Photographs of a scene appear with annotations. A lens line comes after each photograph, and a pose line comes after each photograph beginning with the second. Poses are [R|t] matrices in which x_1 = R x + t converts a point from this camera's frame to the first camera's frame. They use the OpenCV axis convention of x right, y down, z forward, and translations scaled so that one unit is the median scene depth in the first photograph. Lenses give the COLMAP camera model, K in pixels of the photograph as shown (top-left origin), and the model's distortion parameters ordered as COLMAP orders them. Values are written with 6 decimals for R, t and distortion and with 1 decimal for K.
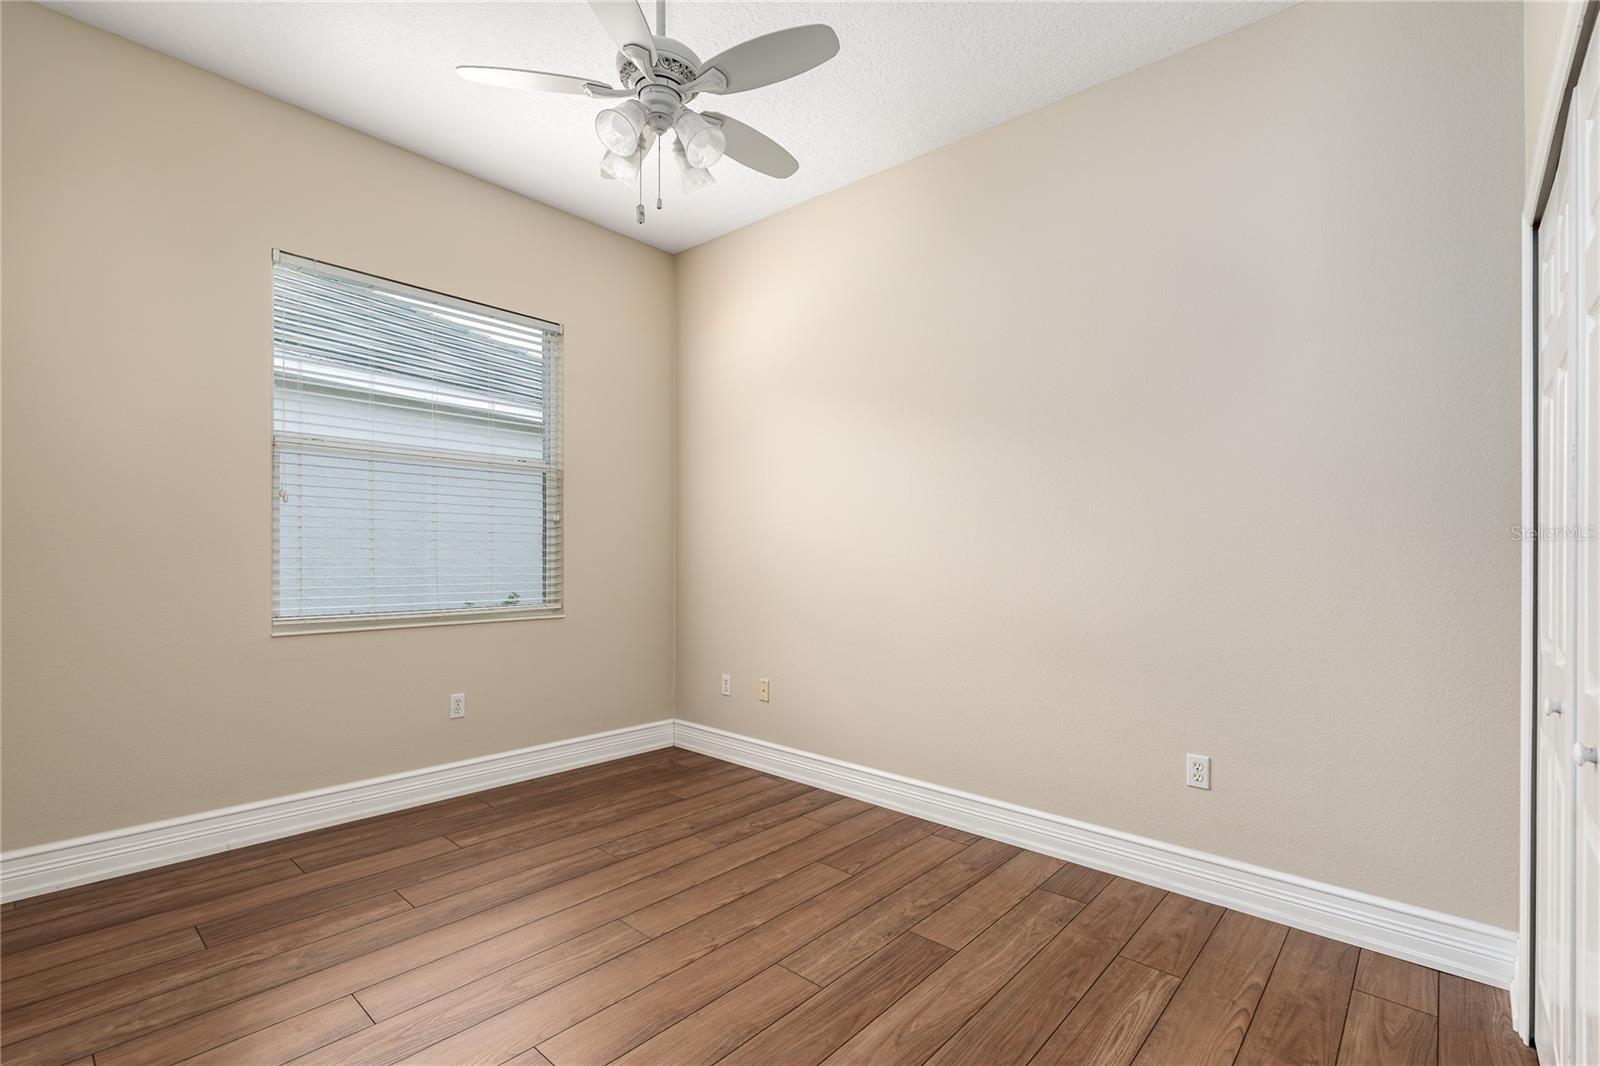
lens RADIAL K [[729.3, 0, 796.0], [0, 729.3, 543.8], [0, 0, 1]] dist [0.002870, 0.000848]
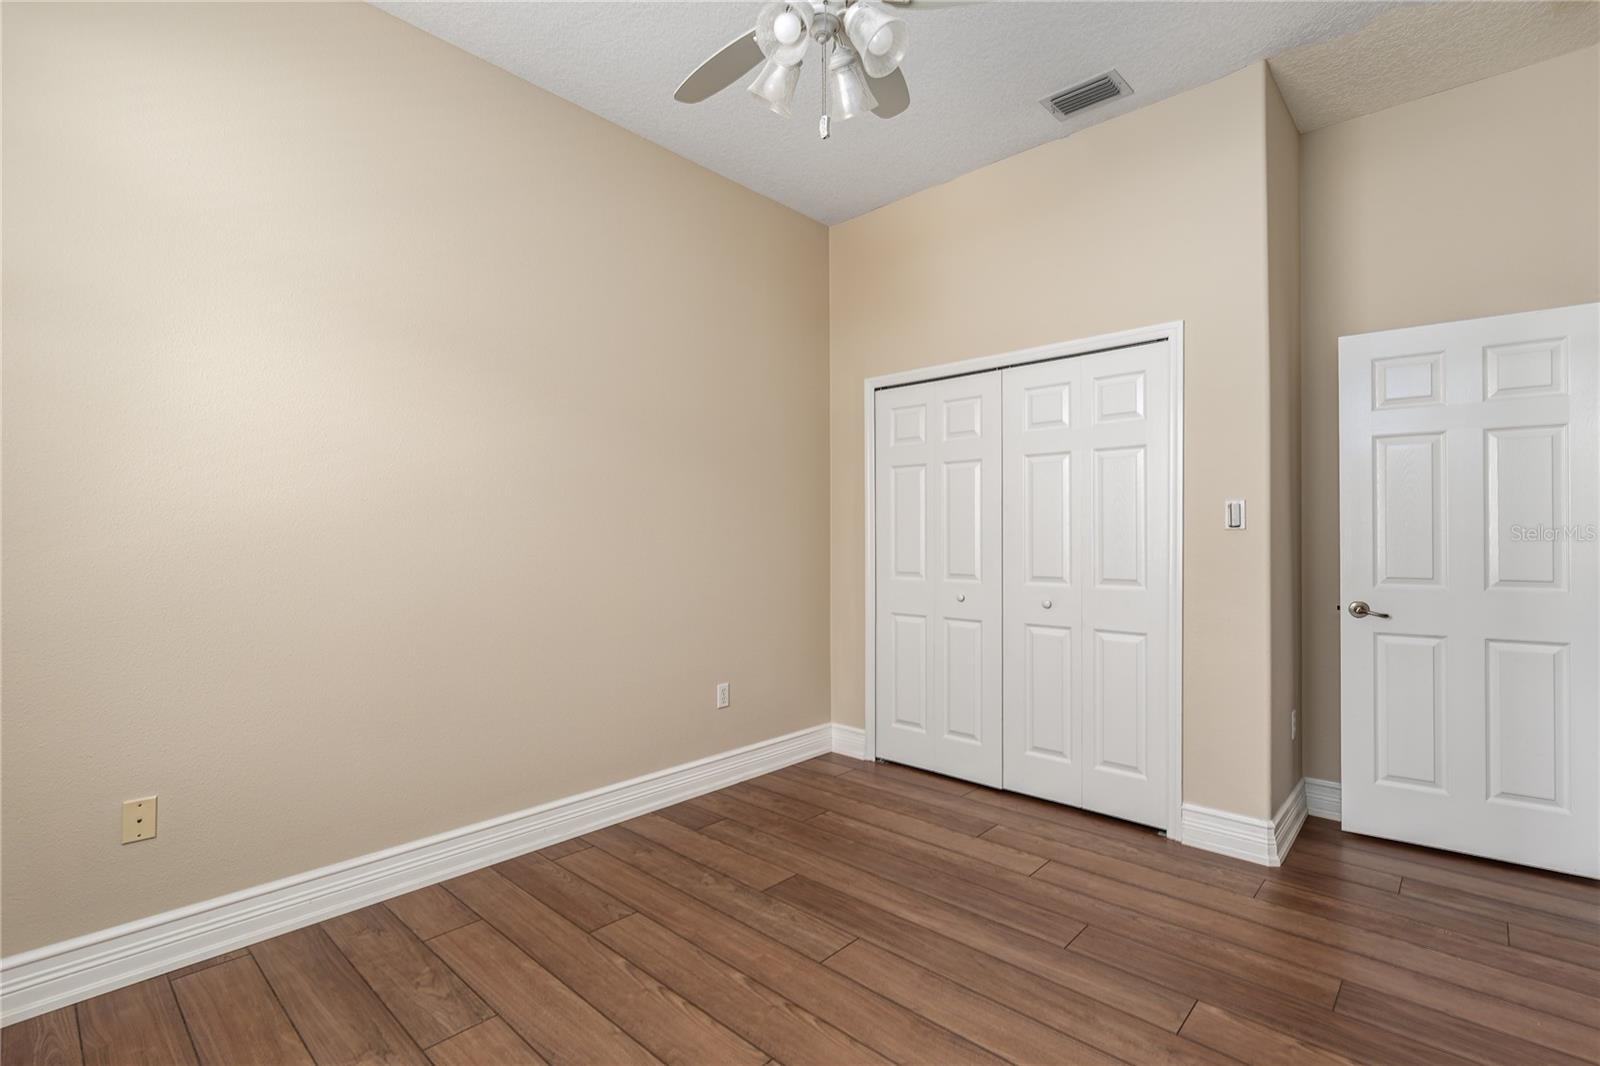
lens RADIAL K [[729.3, 0, 796.2], [0, 729.3, 533.9], [0, 0, 1]] dist [0.002870, 0.000848]
pose [[0.017987, -0.004132, 0.999830, -0.814803], [-0.012399, 0.999914, 0.004355, 0.000395], [-0.999761, -0.012475, 0.017934, 0.836207]]
